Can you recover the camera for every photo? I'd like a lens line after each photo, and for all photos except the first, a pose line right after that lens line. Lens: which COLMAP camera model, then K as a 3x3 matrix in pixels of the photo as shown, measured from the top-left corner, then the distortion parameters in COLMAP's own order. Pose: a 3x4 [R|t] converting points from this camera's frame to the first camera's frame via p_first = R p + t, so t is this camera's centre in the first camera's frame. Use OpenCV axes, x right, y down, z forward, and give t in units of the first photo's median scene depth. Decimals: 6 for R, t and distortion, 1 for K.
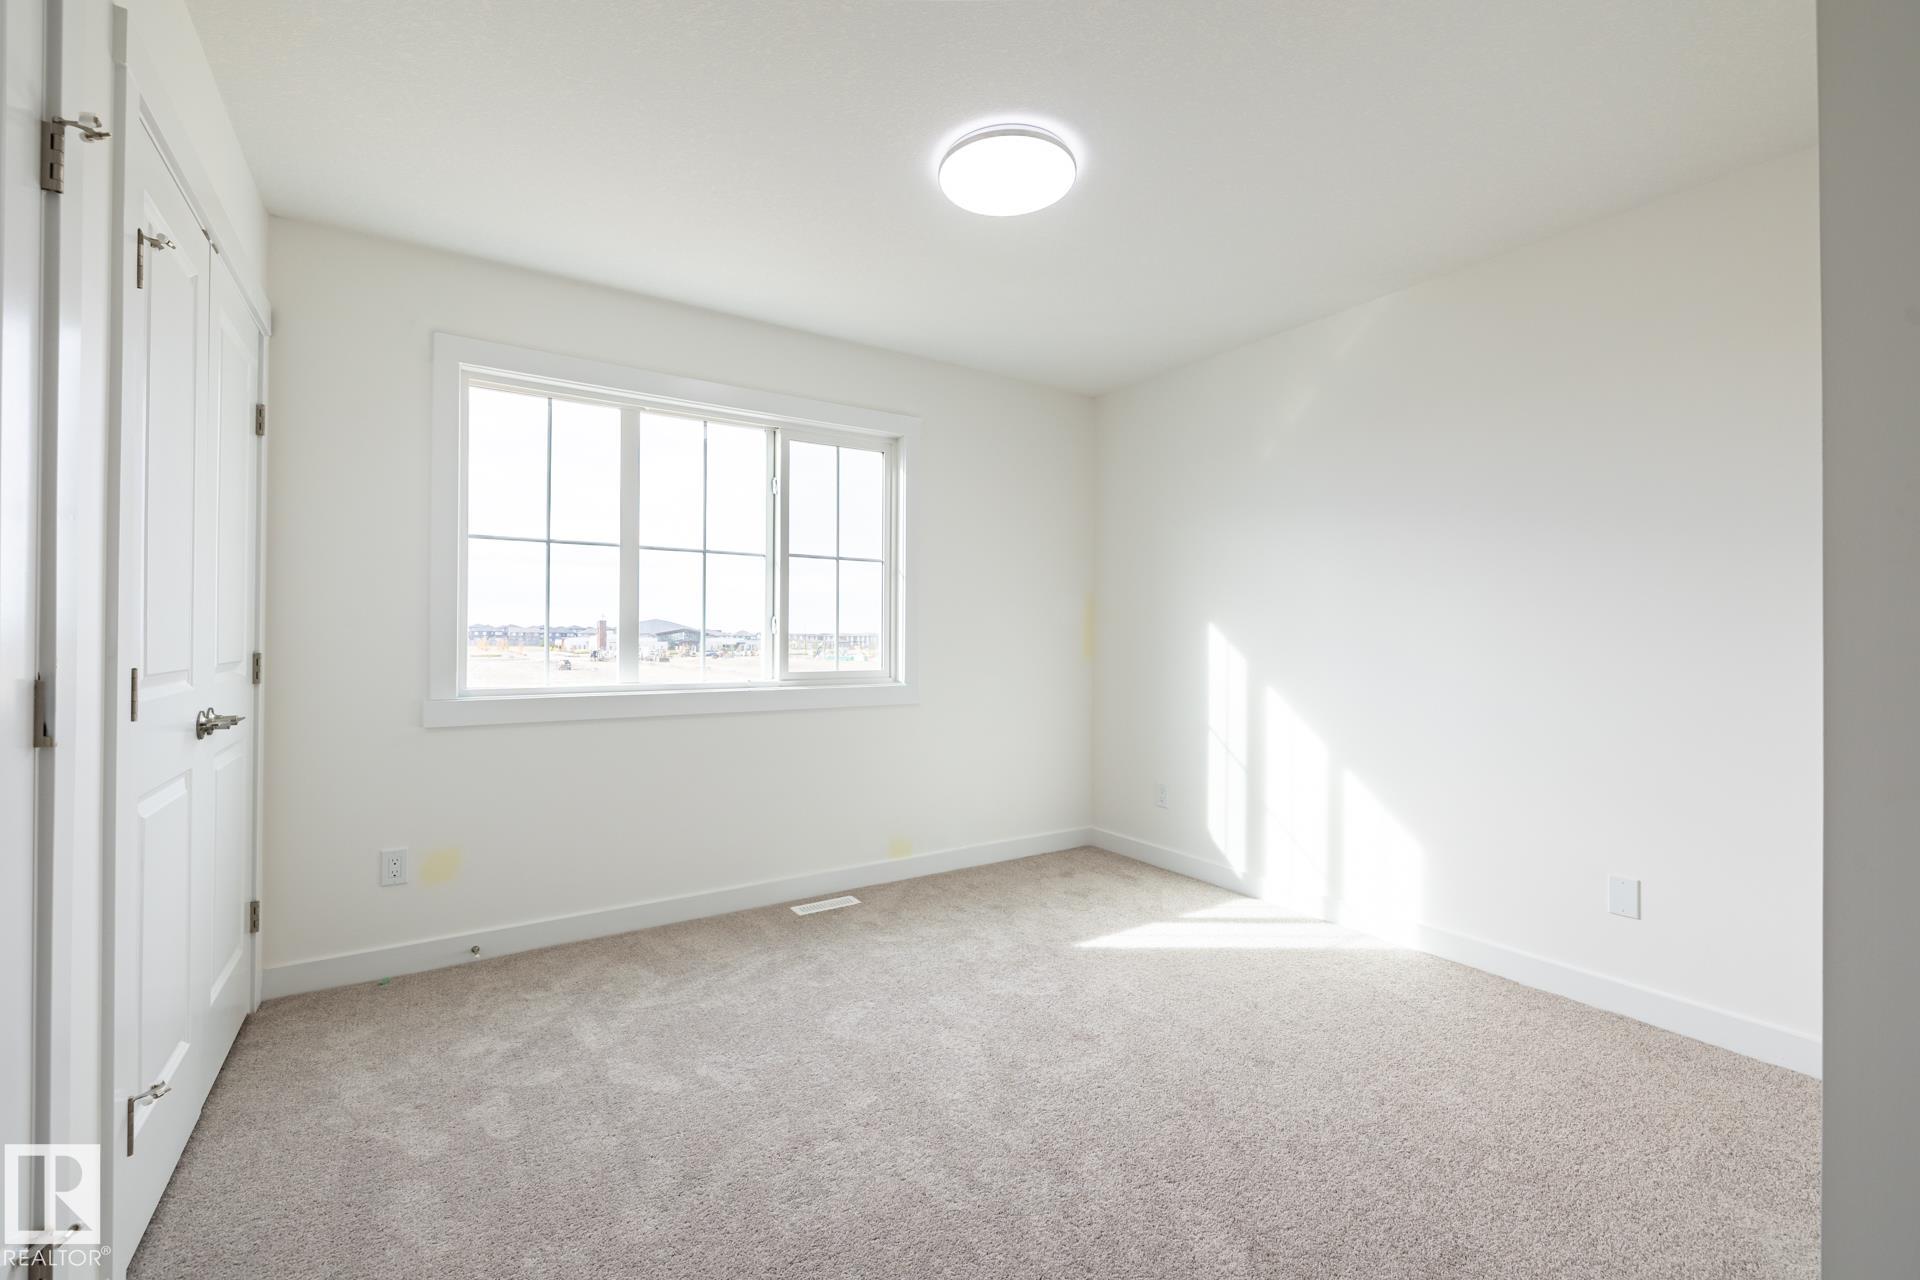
lens RADIAL K [[806.4, 0, 951.4], [0, 806.4, 629.7], [0, 0, 1]] dist [0.000140, 0.000305]
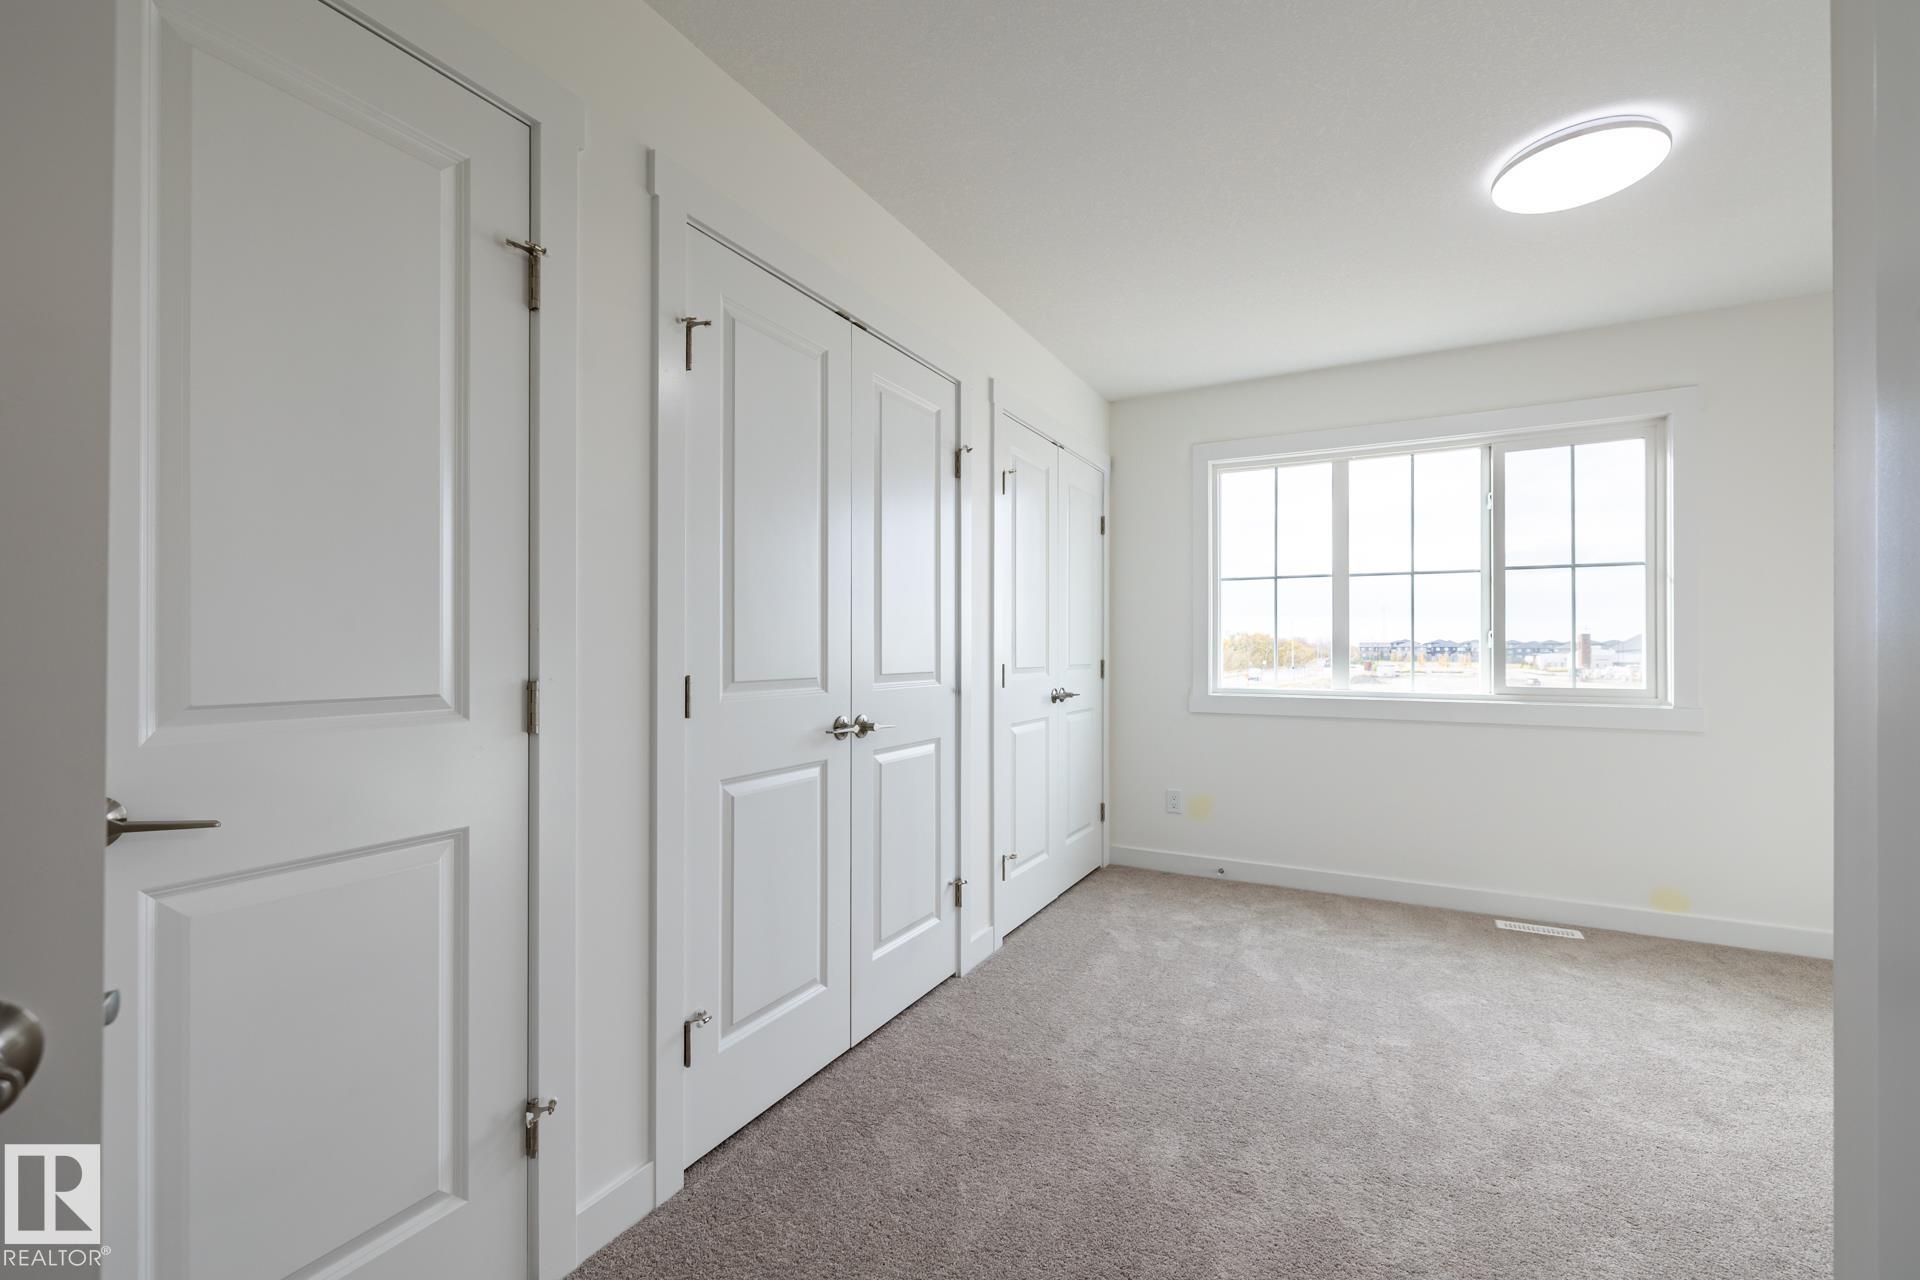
lens RADIAL K [[827.0, 0, 932.3], [0, 827.0, 647.7], [0, 0, 1]] dist [0.001103, 0.000284]
pose [[0.447698, -0.004583, -0.894173, 0.476023], [0.006968, 0.999974, -0.001636, 0.002068], [0.894158, -0.005498, 0.447719, -0.102935]]
